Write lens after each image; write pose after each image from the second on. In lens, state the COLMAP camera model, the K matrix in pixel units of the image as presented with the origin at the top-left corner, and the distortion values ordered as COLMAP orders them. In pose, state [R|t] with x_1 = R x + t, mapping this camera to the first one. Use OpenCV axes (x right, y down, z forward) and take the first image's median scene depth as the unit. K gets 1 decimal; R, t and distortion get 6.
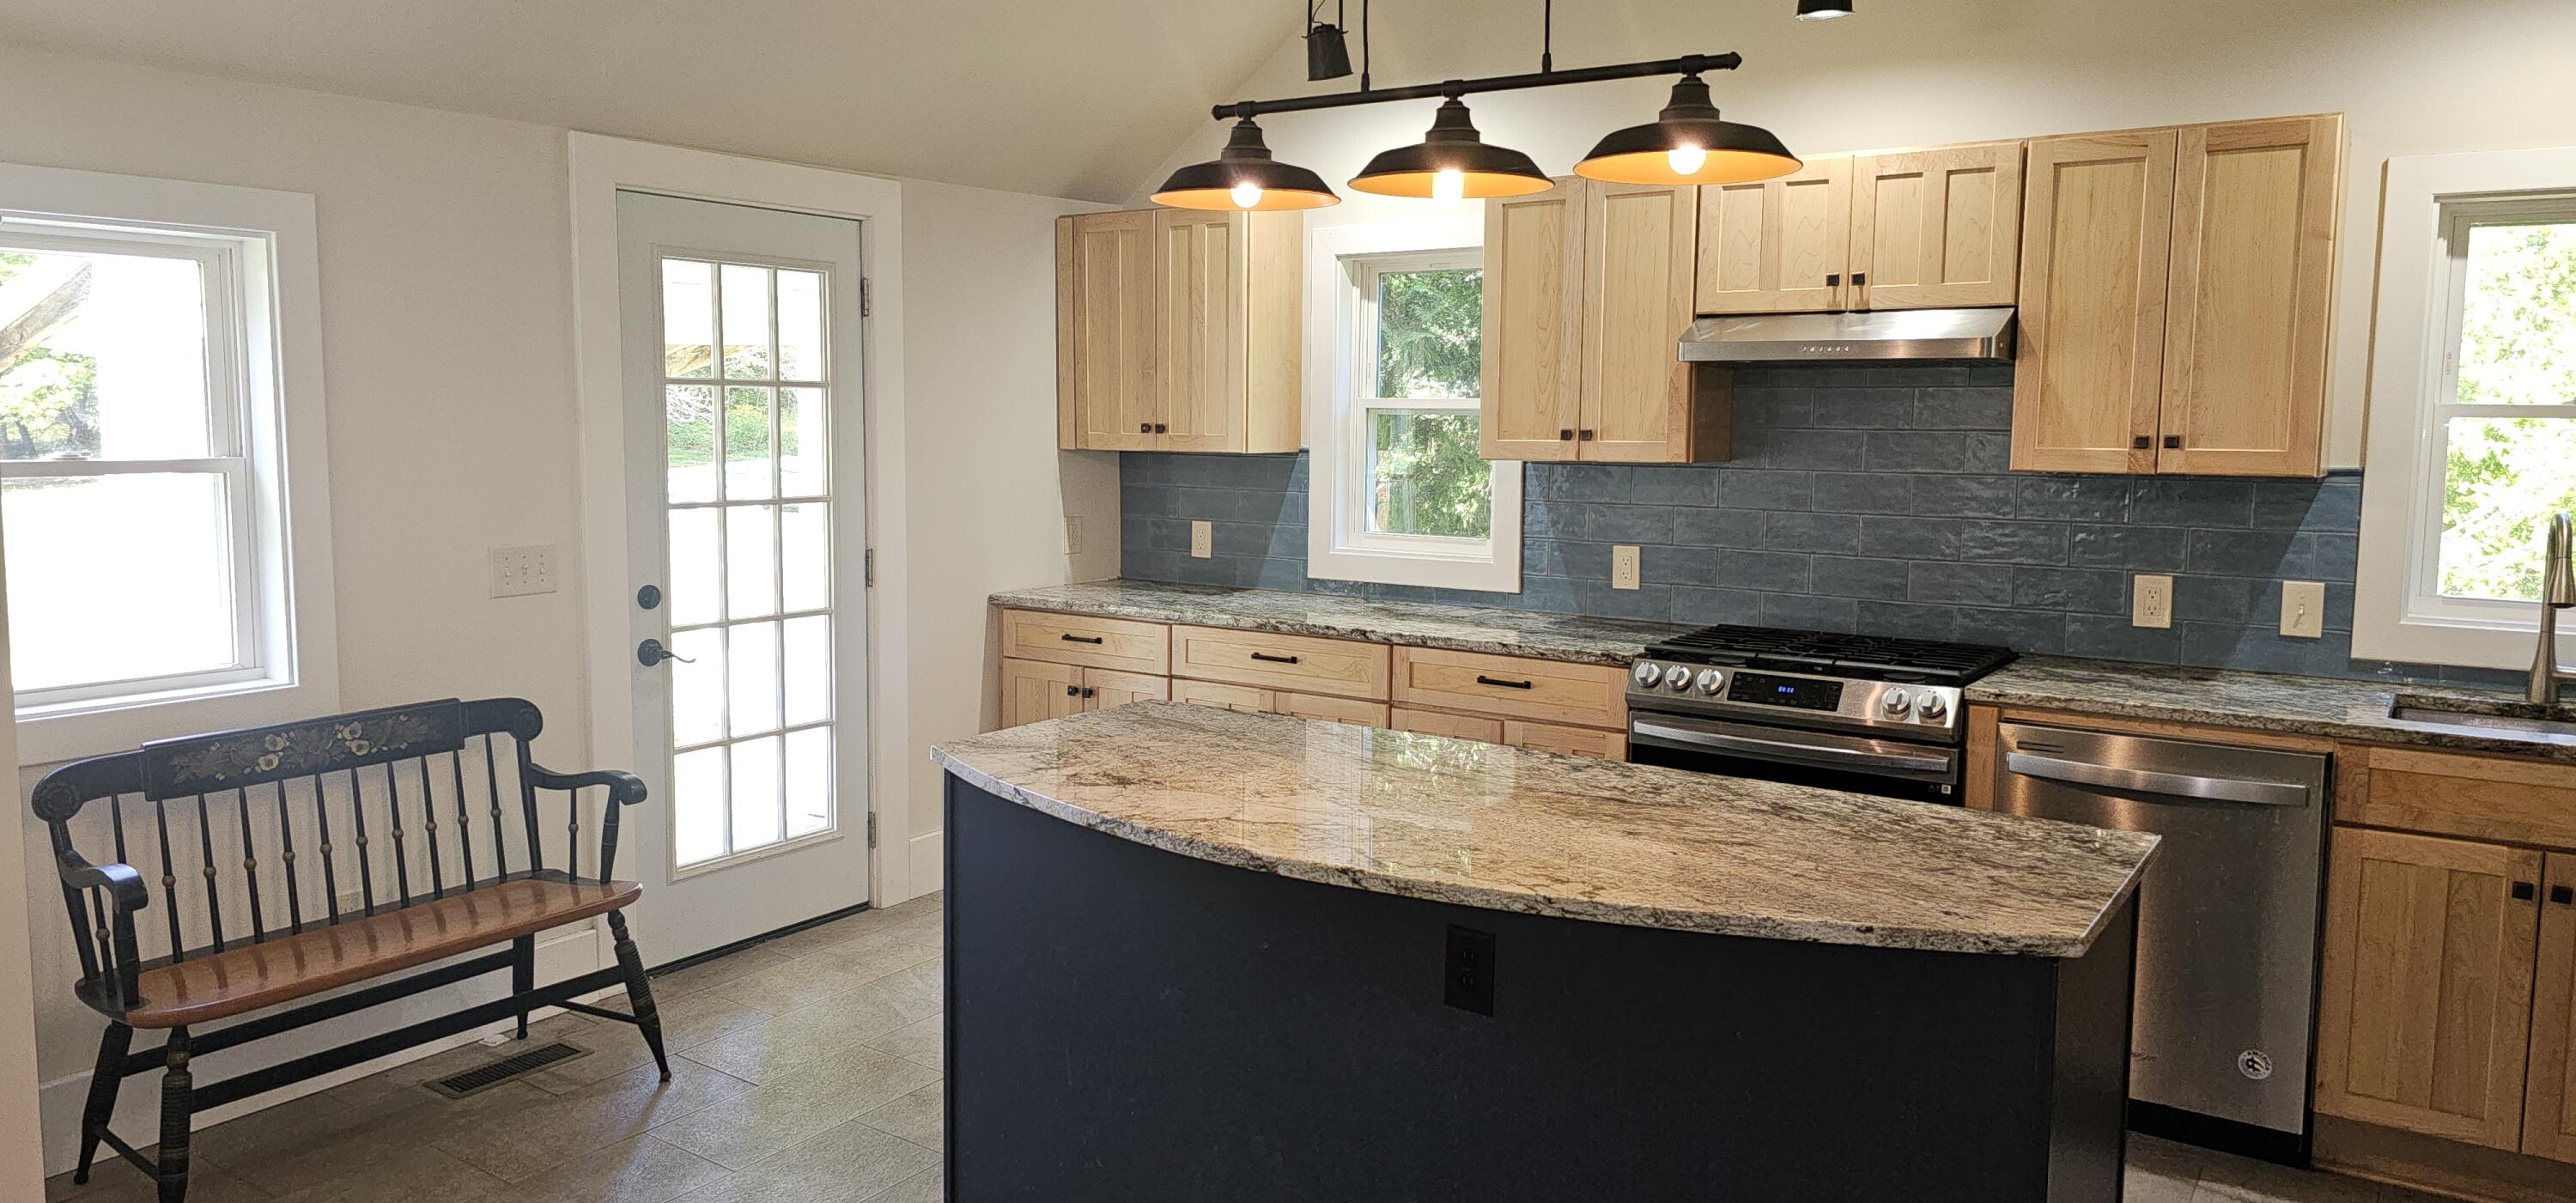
lens RADIAL K [[1679.1, 0, 1282.9], [0, 1679.1, 588.8], [0, 0, 1]] dist [0.004735, 0.000631]
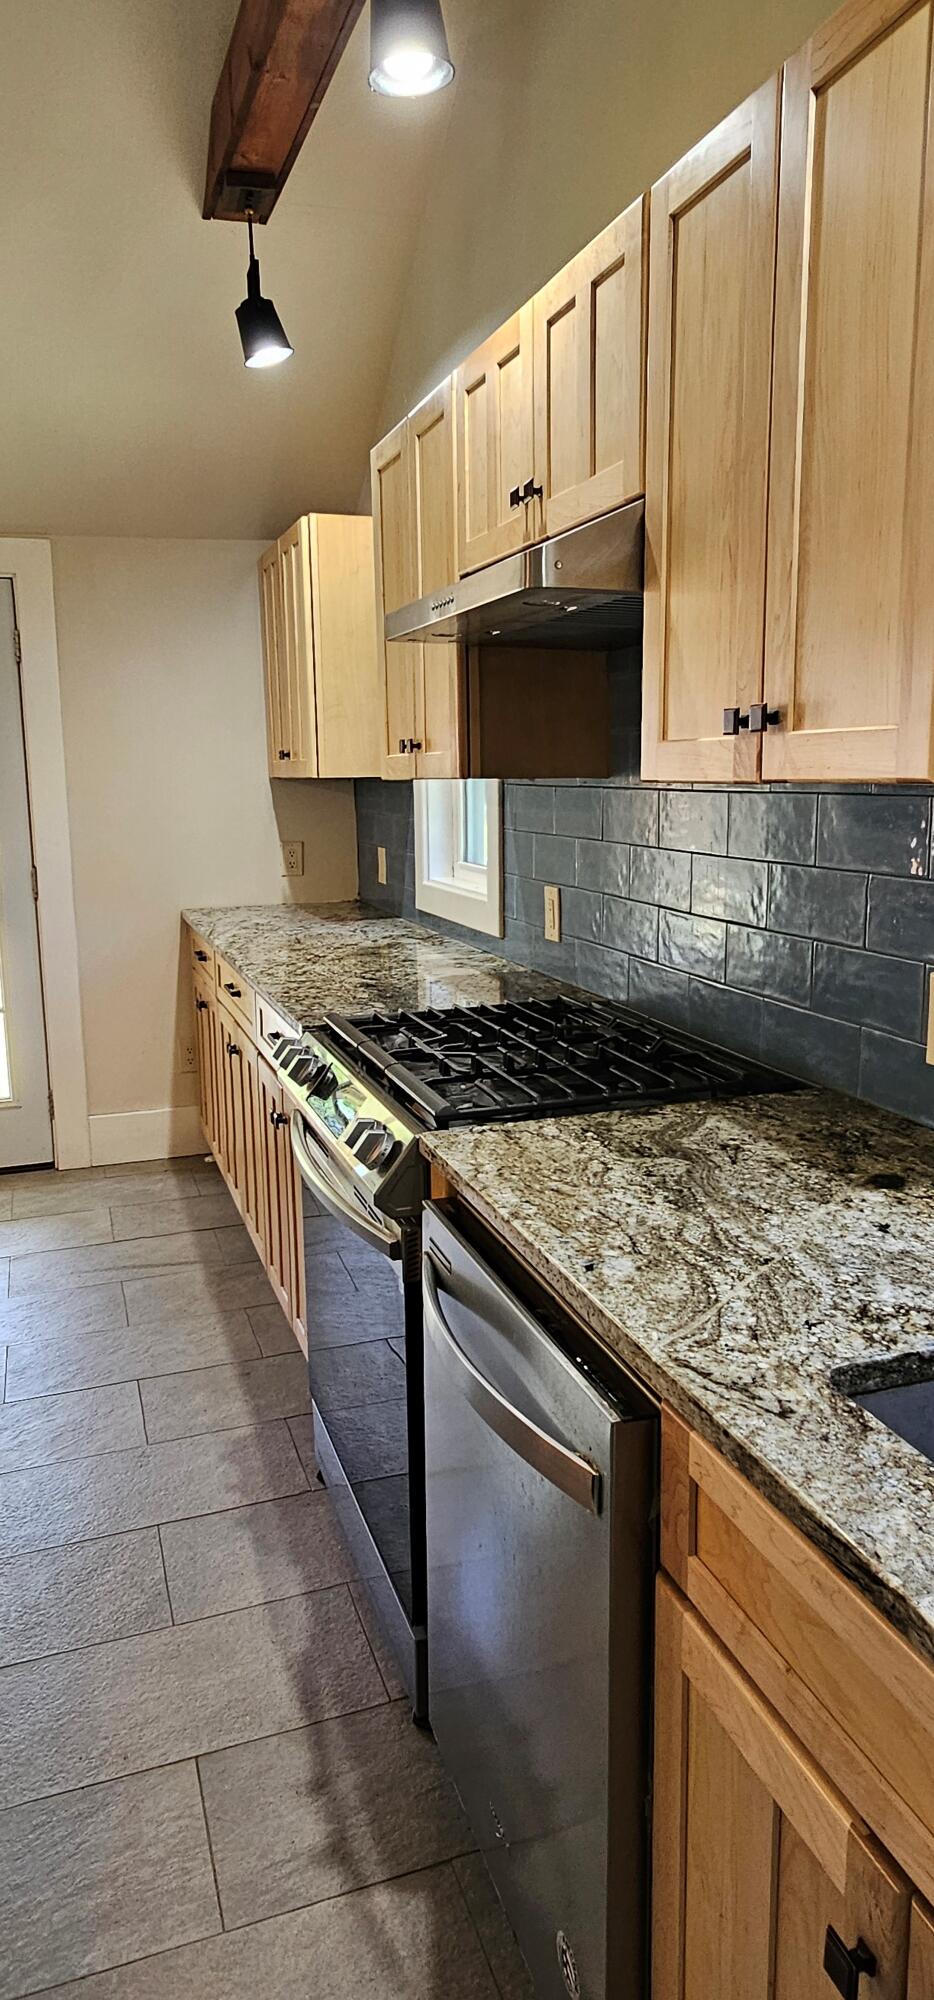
lens RADIAL K [[1232.7, 0, 462.9], [0, 1232.7, 998.5], [0, 0, 1]] dist [-0.005350, -0.000606]
pose [[0.810042, 0.089168, -0.579552, 0.605386], [-0.037851, 0.994260, 0.100069, -0.036089], [0.585149, -0.059124, 0.808768, 0.576158]]
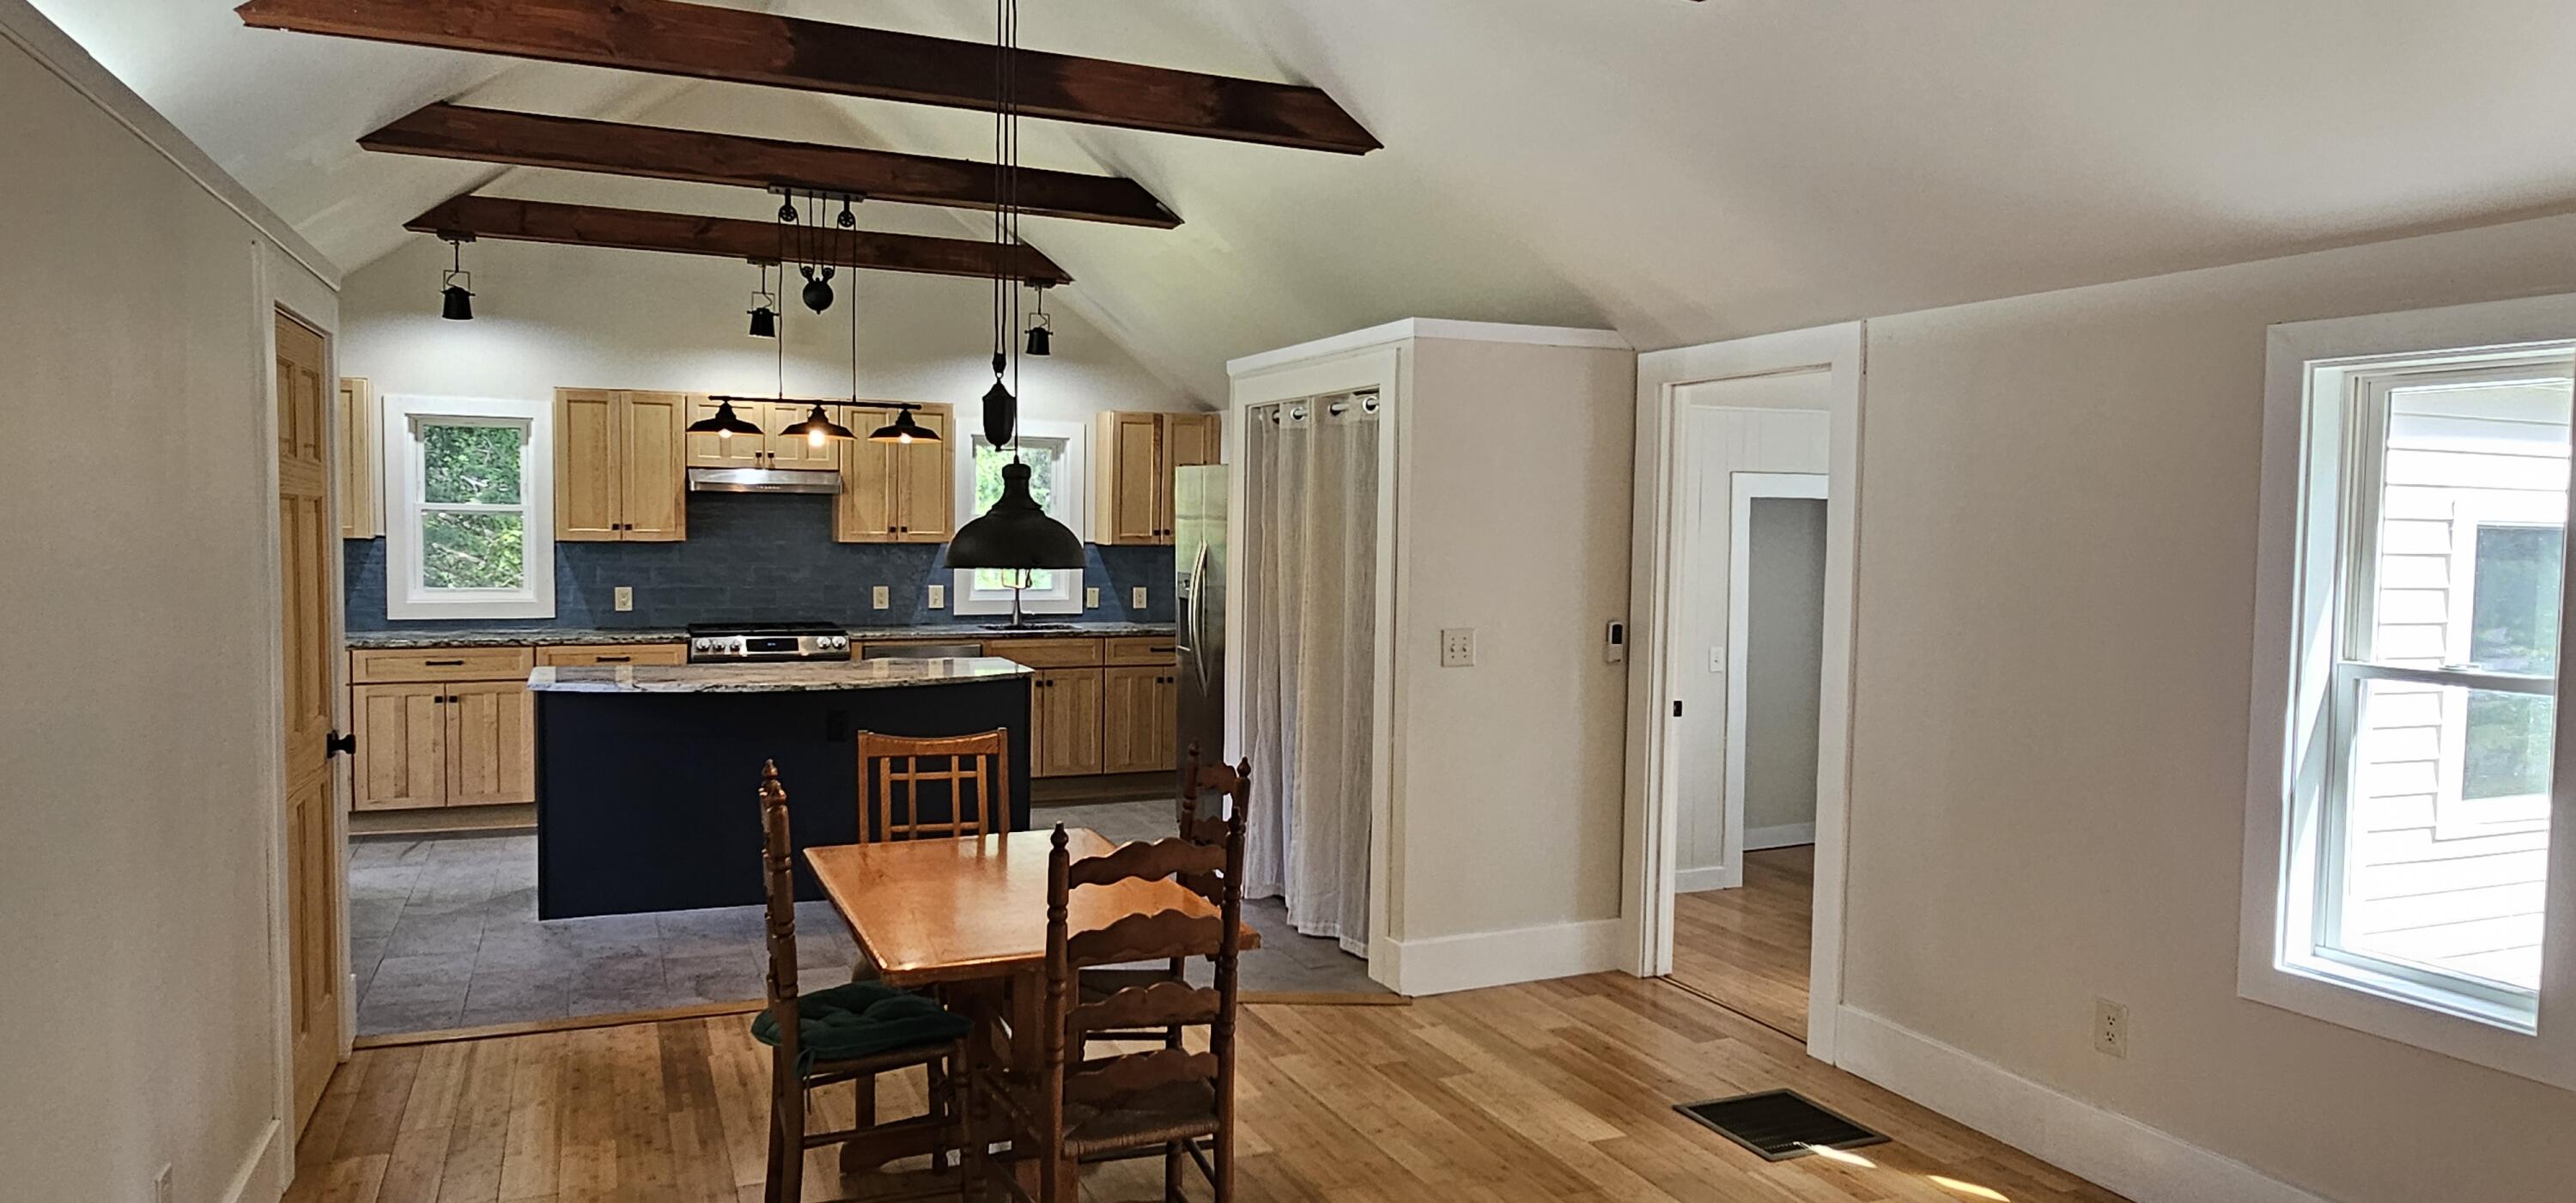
lens RADIAL K [[1587.7, 0, 1282.3], [0, 1587.7, 603.9], [0, 0, 1]] dist [-0.005350, -0.000606]
pose [[0.503203, -0.045480, 0.862971, -1.091598], [0.078775, 0.996871, 0.006602, 0.044701], [-0.860570, 0.064658, 0.505211, -0.580512]]
